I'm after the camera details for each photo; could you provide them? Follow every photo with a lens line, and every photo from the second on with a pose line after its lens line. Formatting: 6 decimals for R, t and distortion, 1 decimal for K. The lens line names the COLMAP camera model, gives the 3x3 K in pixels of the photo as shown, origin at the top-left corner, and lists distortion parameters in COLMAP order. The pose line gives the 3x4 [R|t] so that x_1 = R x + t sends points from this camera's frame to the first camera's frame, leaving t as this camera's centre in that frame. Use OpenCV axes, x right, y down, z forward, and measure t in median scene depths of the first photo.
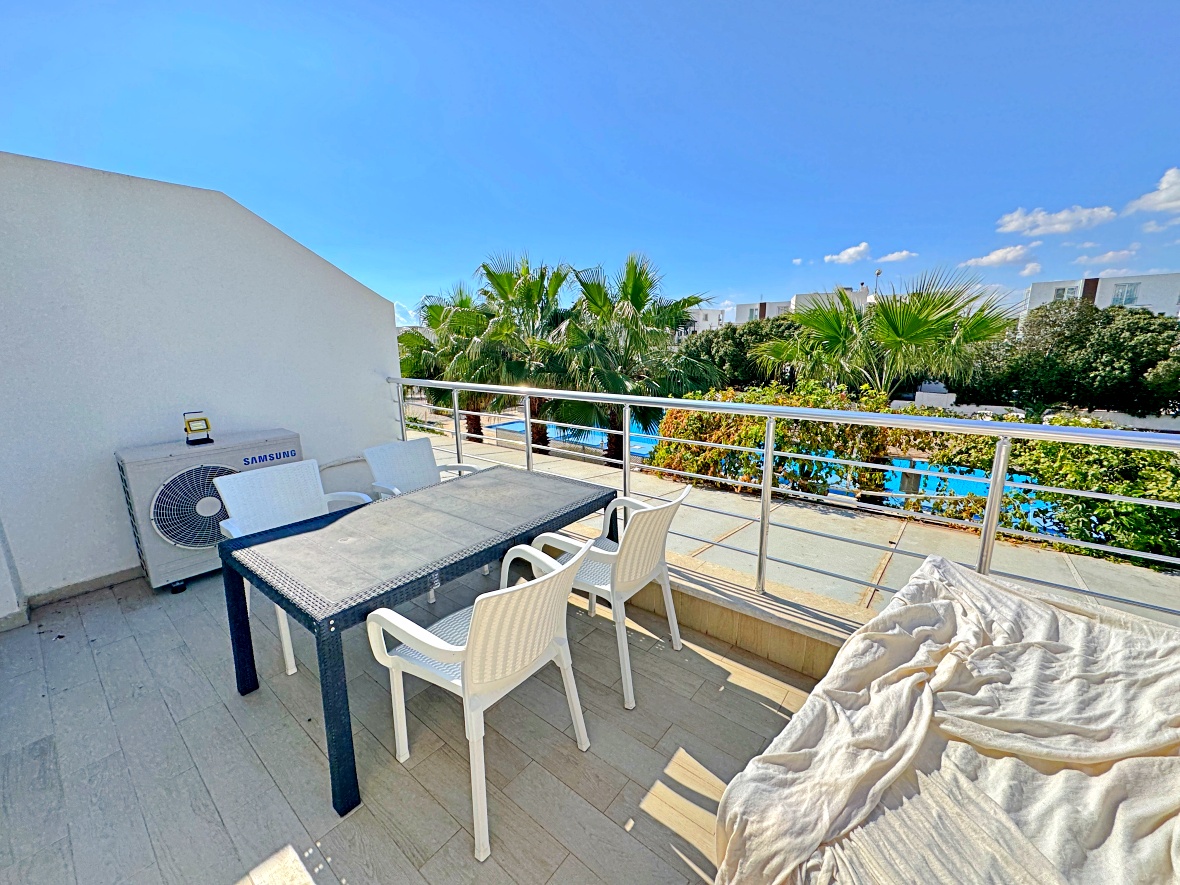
lens RADIAL K [[471.9, 0, 593.5], [0, 471.9, 441.5], [0, 0, 1]] dist [-0.002941, 0.001190]
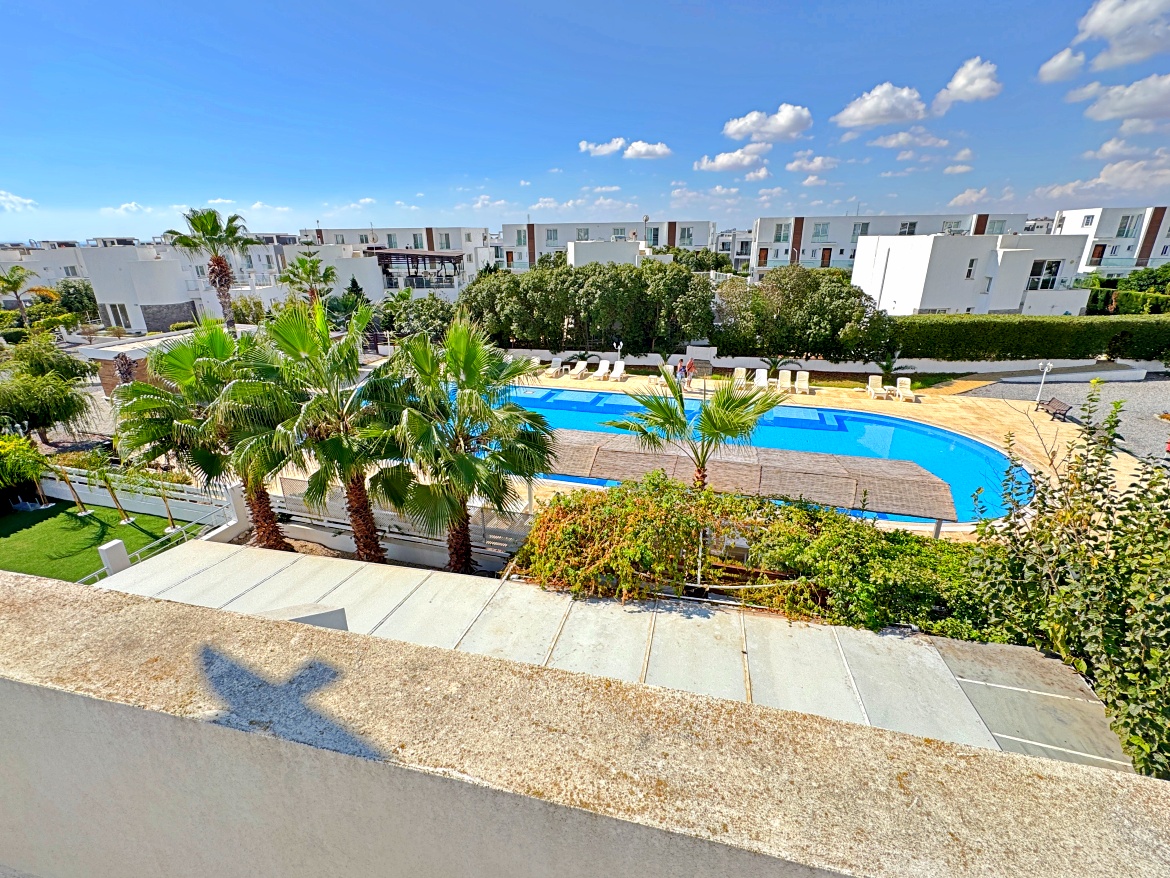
lens RADIAL K [[533.2, 0, 586.4], [0, 533.2, 439.1], [0, 0, 1]] dist [-0.008534, 0.001618]
pose [[0.901070, -0.140241, 0.410372, -0.069265], [0.079599, 0.983676, 0.161383, -0.140130], [-0.426305, -0.112752, 0.897525, -0.029526]]
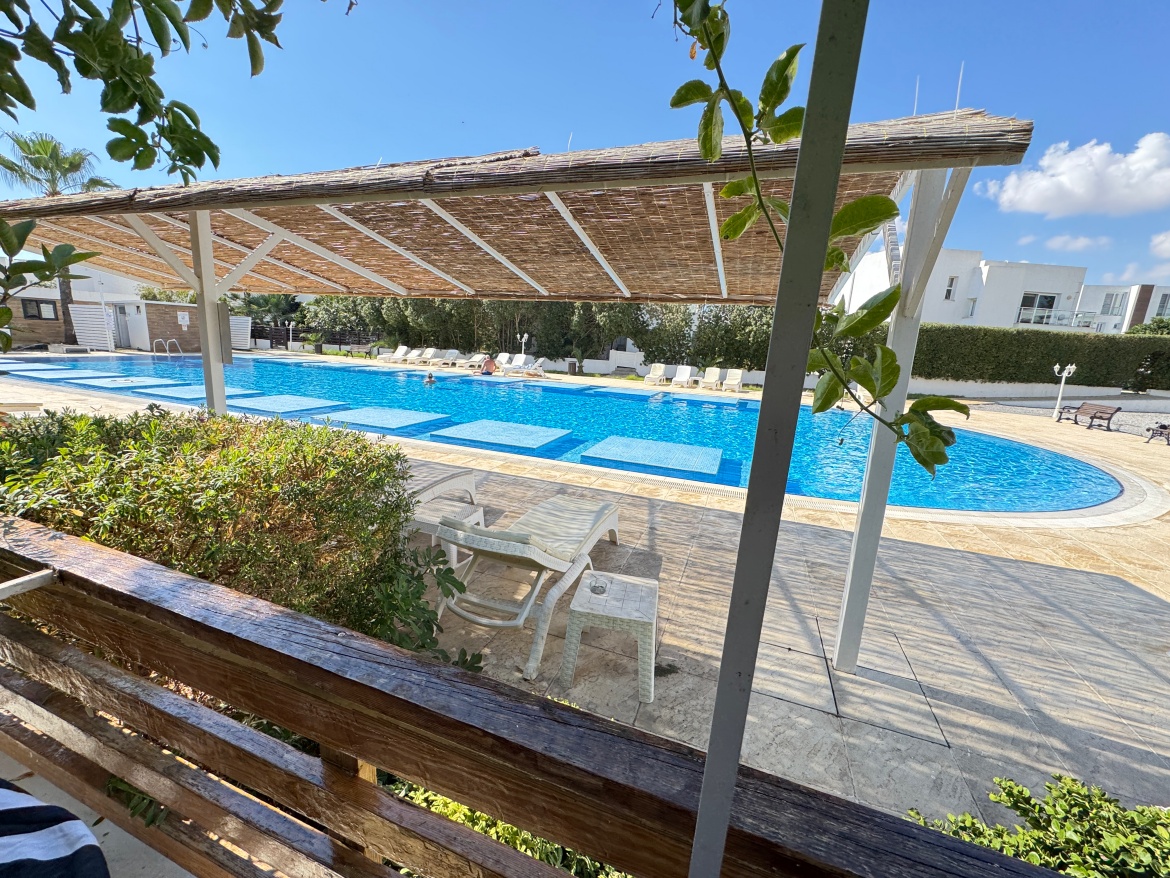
lens RADIAL K [[467.9, 0, 587.7], [0, 467.9, 438.2], [0, 0, 1]] dist [-0.002941, 0.001190]
pose [[0.919214, -0.007240, 0.393693, 0.364541], [0.006716, 0.999974, 0.002709, 0.083128], [-0.393702, 0.000154, 0.919238, 0.228610]]
